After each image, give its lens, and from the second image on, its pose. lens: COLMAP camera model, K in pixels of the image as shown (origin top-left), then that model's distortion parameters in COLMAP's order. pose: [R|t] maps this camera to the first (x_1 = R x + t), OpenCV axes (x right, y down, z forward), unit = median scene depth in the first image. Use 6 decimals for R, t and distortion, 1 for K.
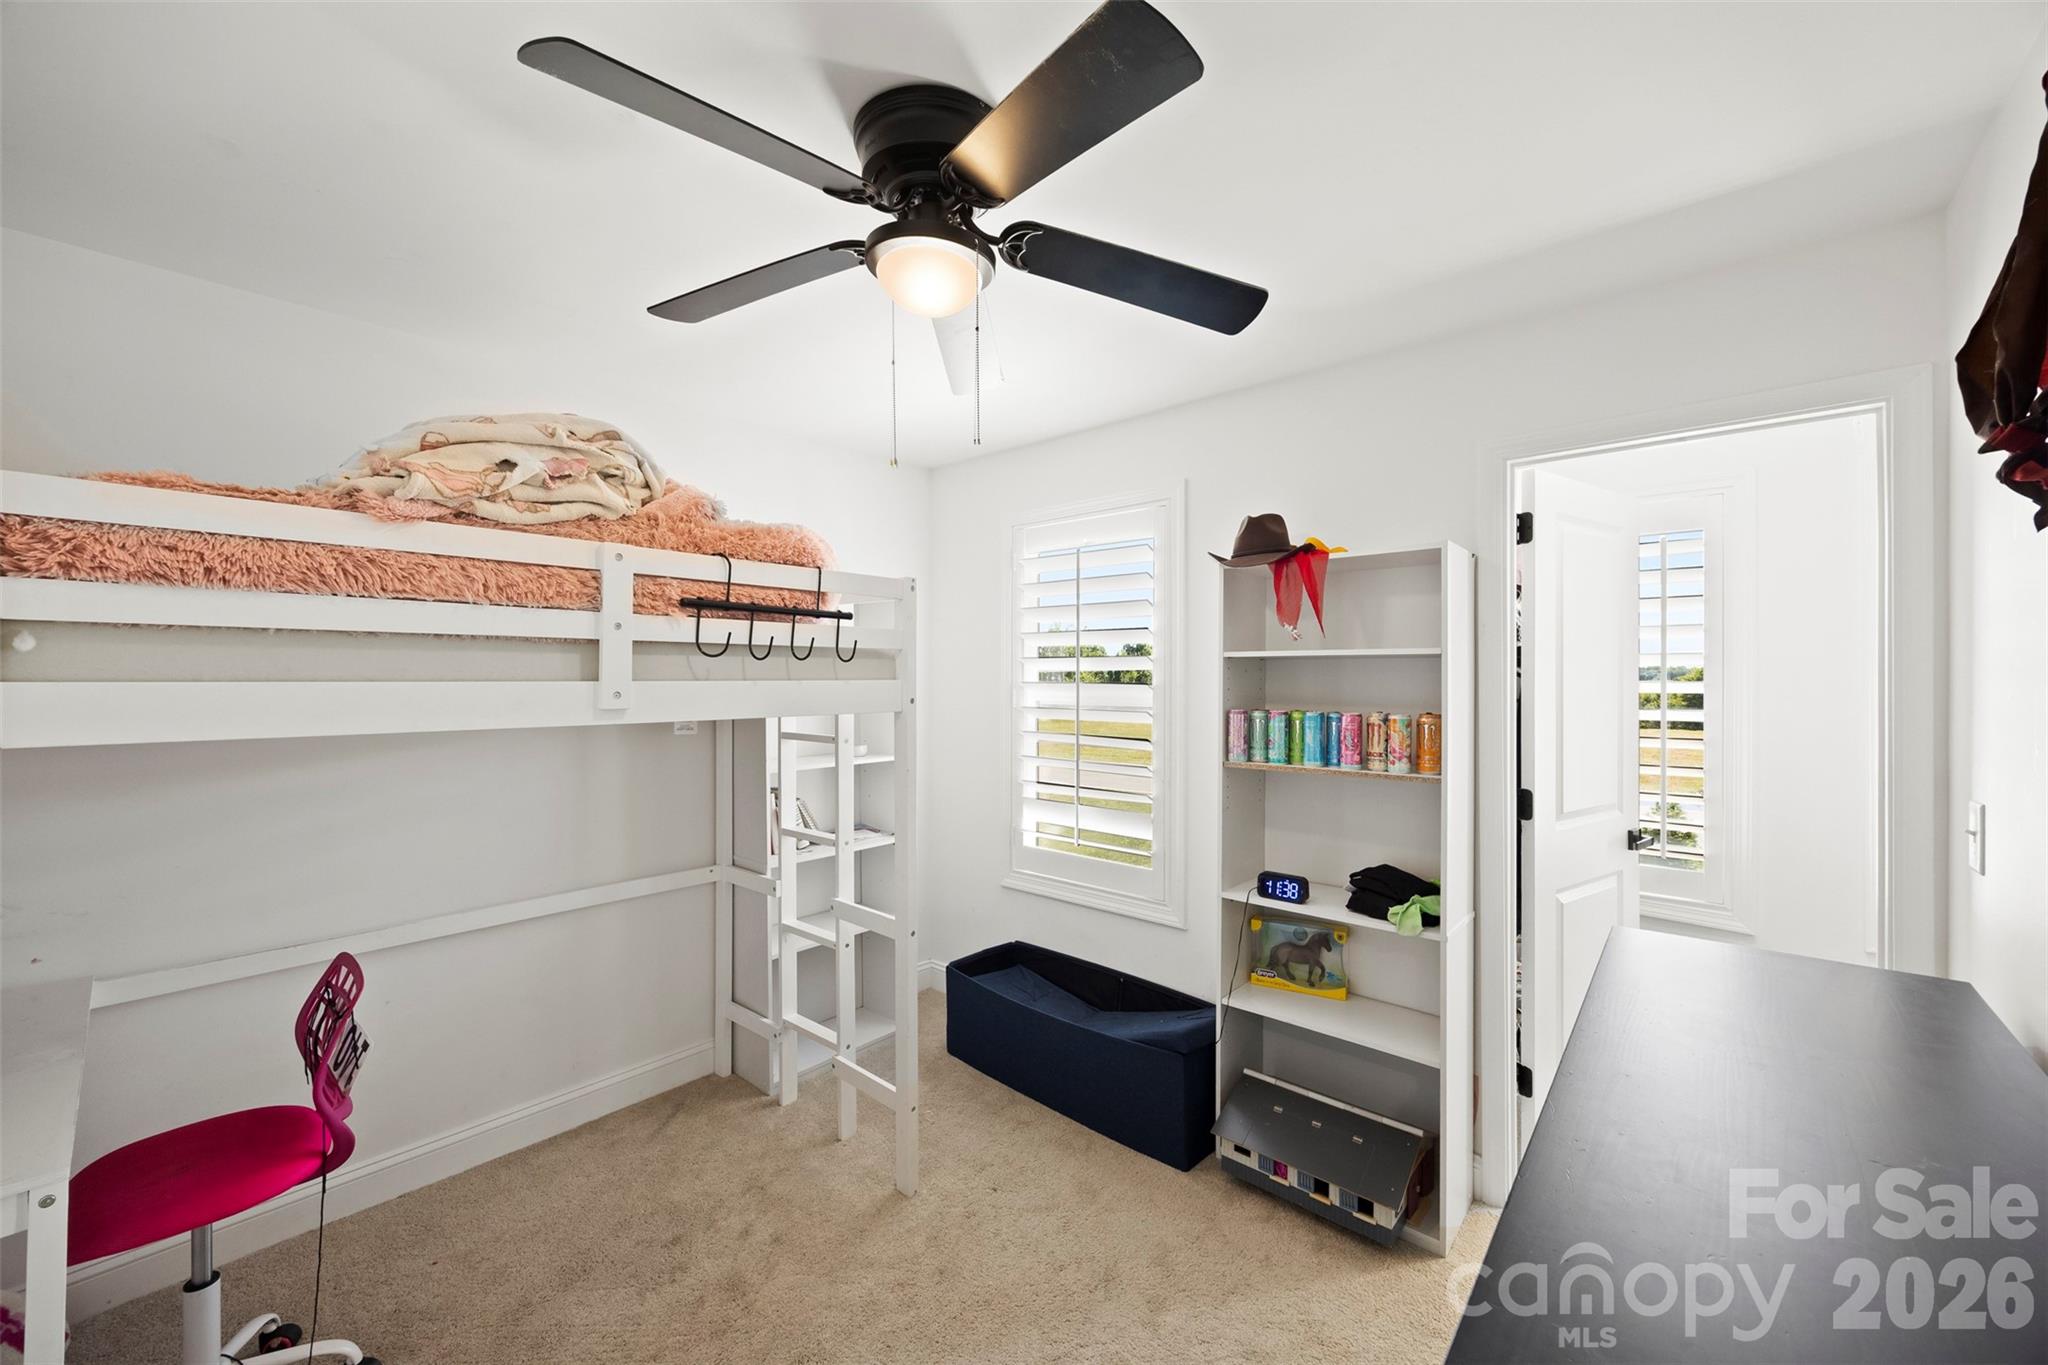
lens RADIAL K [[791.0, 0, 1012.4], [0, 791.0, 679.0], [0, 0, 1]] dist [-0.000989, -0.000205]
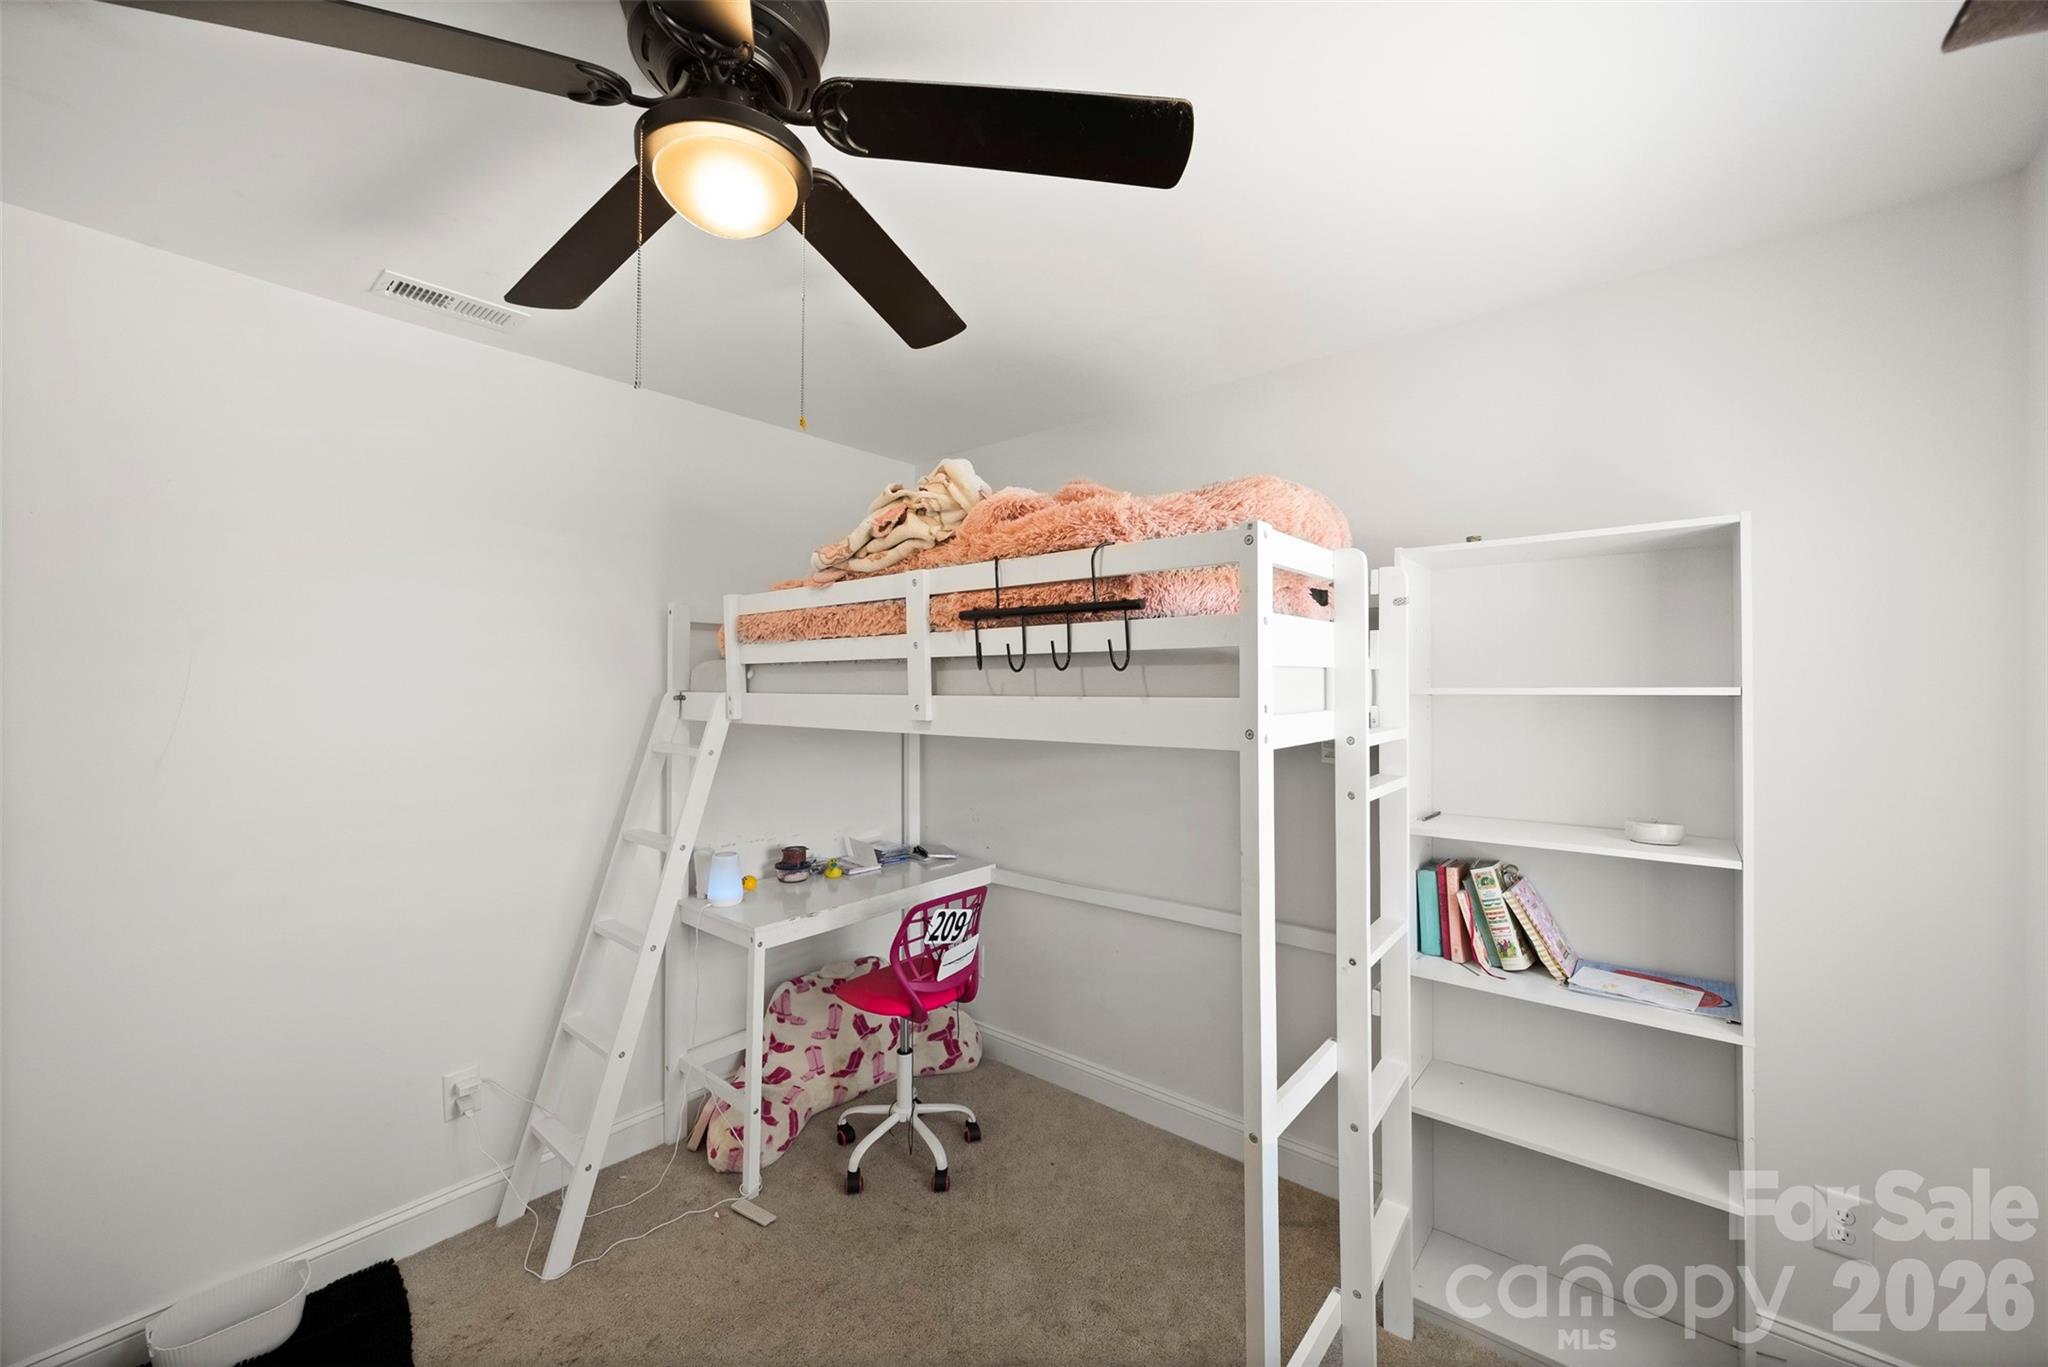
lens RADIAL K [[791.0, 0, 1022.9], [0, 791.0, 689.7], [0, 0, 1]] dist [-0.000989, -0.000205]
pose [[0.036443, 0.004463, -0.999326, 0.566609], [-0.001604, 0.999989, 0.004408, -0.009281], [0.999334, 0.001442, 0.036450, 1.029334]]
